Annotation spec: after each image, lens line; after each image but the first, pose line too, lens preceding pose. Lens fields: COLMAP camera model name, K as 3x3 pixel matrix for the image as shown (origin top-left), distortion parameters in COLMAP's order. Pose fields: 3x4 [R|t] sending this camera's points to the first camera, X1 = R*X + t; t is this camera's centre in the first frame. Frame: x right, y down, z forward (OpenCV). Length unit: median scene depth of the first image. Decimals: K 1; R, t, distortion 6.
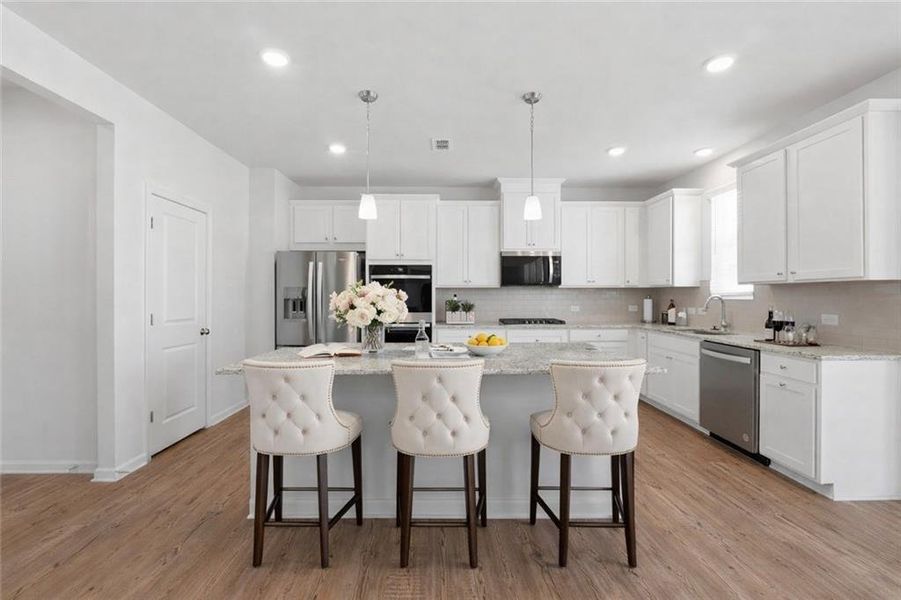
lens RADIAL K [[387.4, 0, 443.2], [0, 387.4, 296.4], [0, 0, 1]] dist [-0.005209, 0.000179]
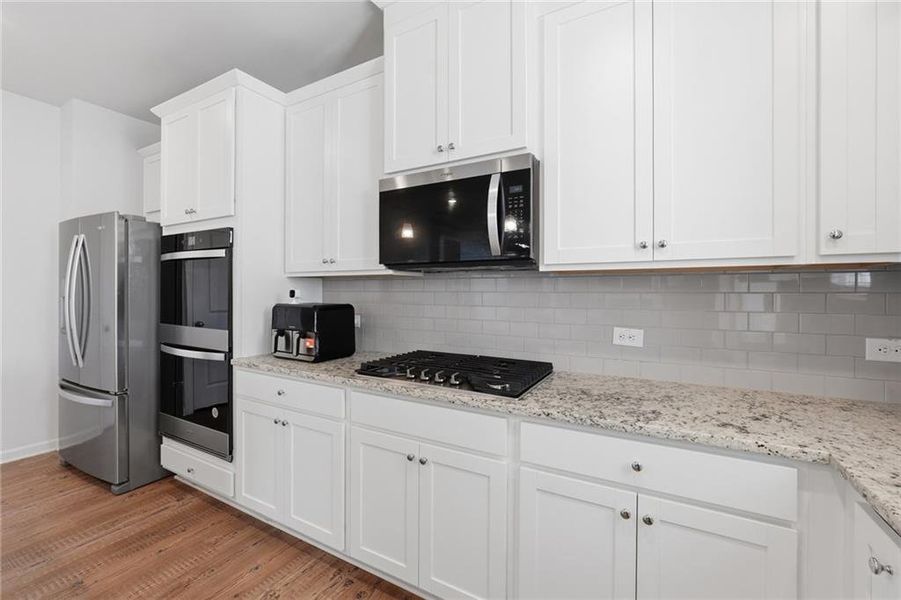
lens RADIAL K [[387.4, 0, 446.5], [0, 387.4, 295.2], [0, 0, 1]] dist [-0.005209, 0.000179]
pose [[0.860047, 0.006582, -0.510173, 0.423802], [-0.004809, 0.999977, 0.004794, -0.003950], [0.510193, -0.001670, 0.860058, 0.736426]]
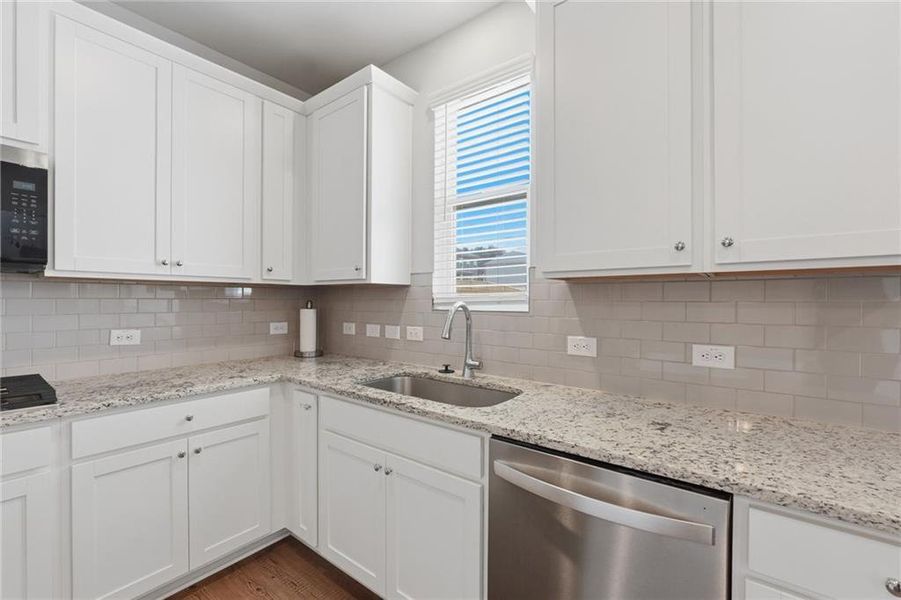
lens RADIAL K [[387.4, 0, 448.9], [0, 387.4, 301.2], [0, 0, 1]] dist [-0.005209, 0.000179]
pose [[0.626660, 0.002806, 0.779288, 0.280534], [-0.001783, 0.999996, -0.002167, -0.002571], [-0.779291, -0.000032, 0.626663, 0.602963]]
